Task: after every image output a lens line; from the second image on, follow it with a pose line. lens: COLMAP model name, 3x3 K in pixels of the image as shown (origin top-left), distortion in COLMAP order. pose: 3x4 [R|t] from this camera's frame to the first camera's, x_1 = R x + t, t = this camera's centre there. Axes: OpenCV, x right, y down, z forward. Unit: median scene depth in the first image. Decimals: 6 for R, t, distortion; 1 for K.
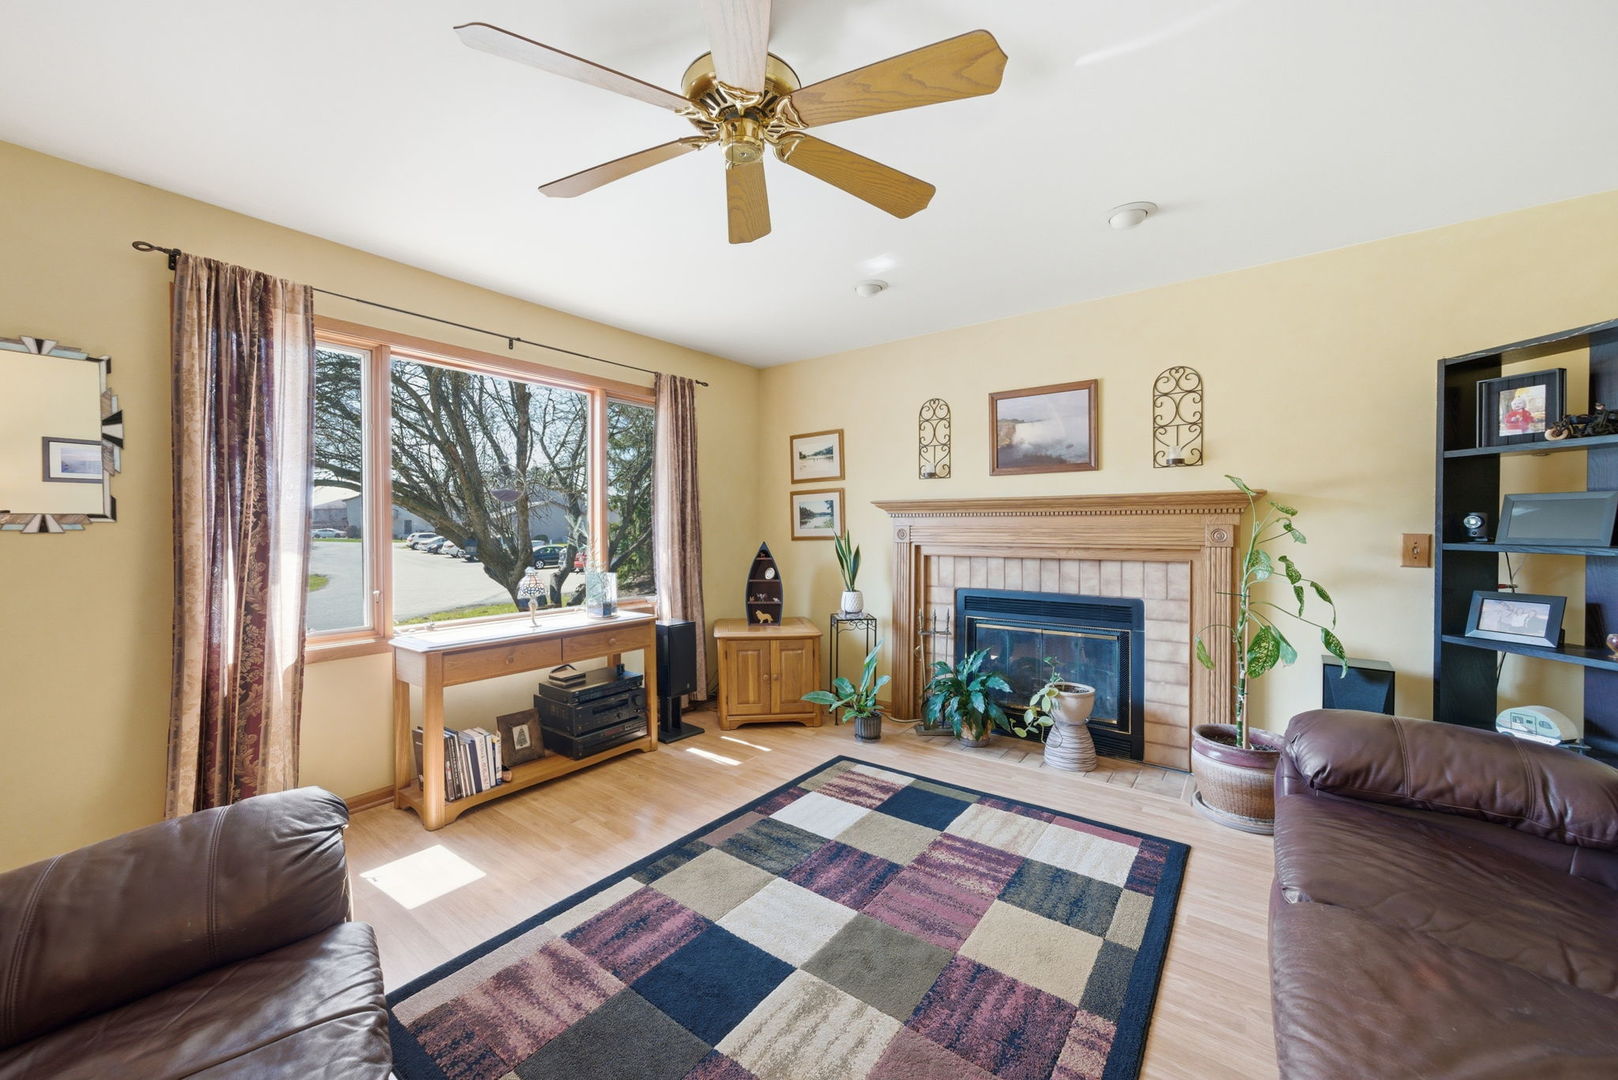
lens RADIAL K [[588.1, 0, 801.4], [0, 588.1, 533.6], [0, 0, 1]] dist [-0.026254, 0.000194]
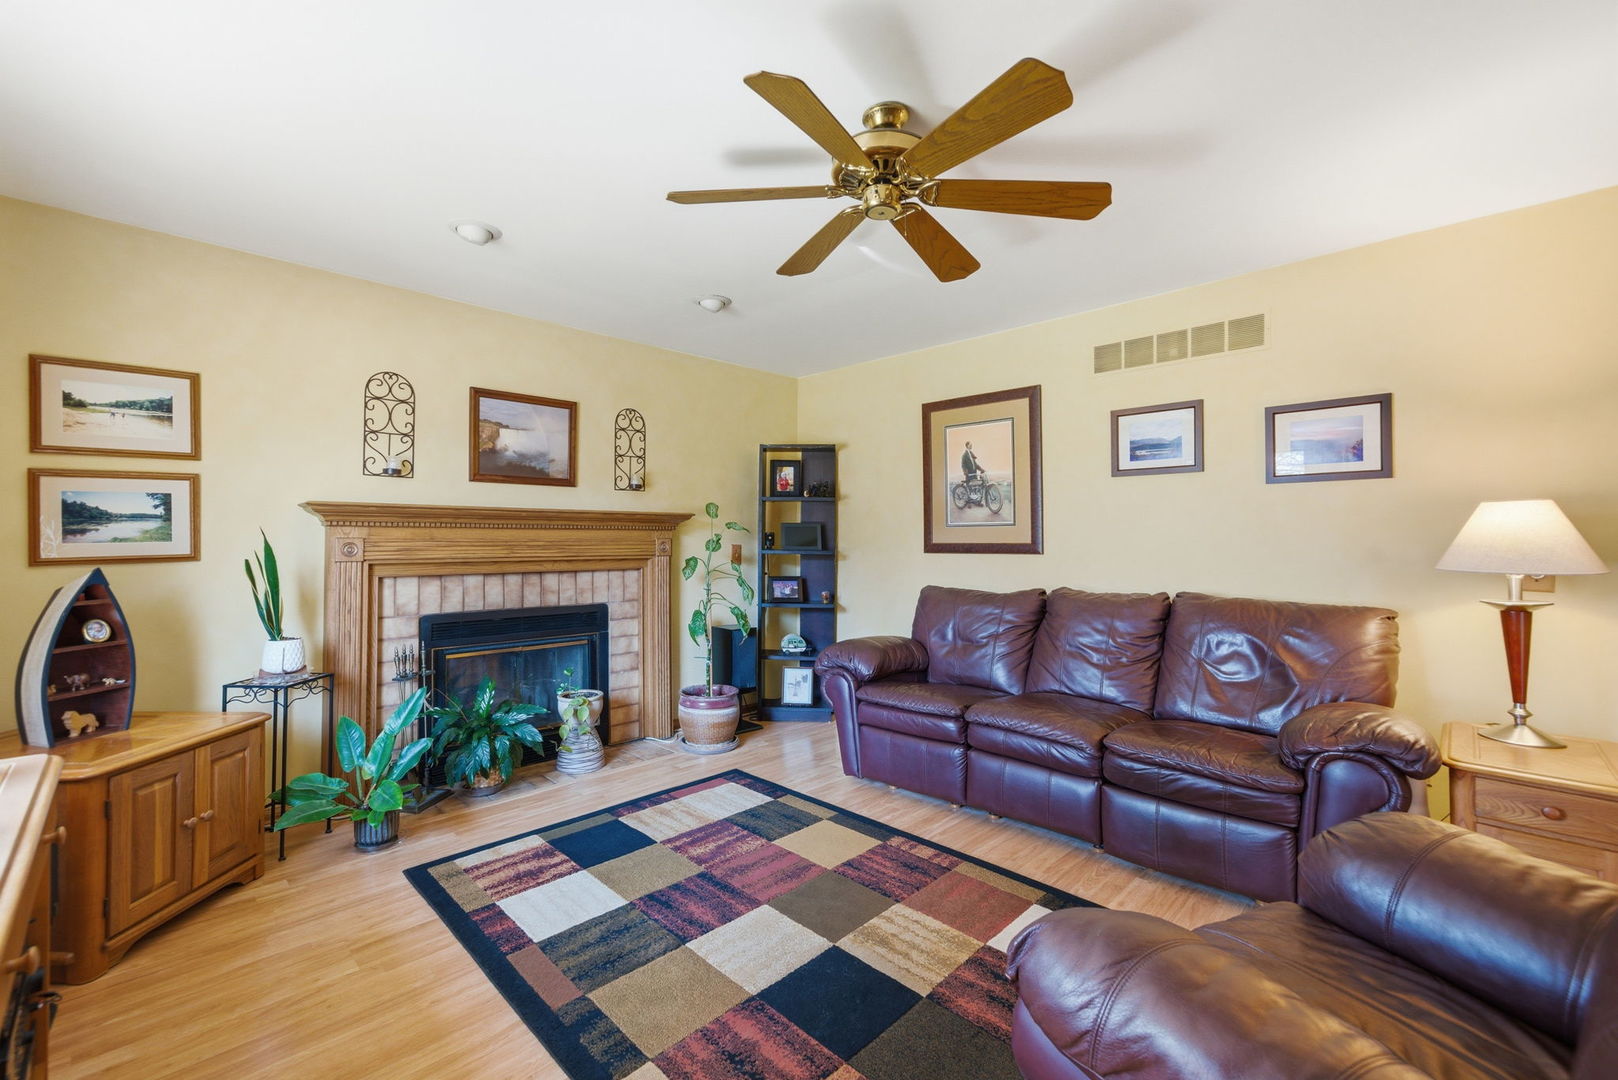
lens RADIAL K [[667.1, 0, 753.2], [0, 667.1, 528.5], [0, 0, 1]] dist [-0.042247, 0.000138]
pose [[0.189298, 0.017380, 0.981766, -0.669050], [0.011345, 0.999738, -0.019886, -0.004879], [-0.981854, 0.014903, 0.189051, 0.480807]]
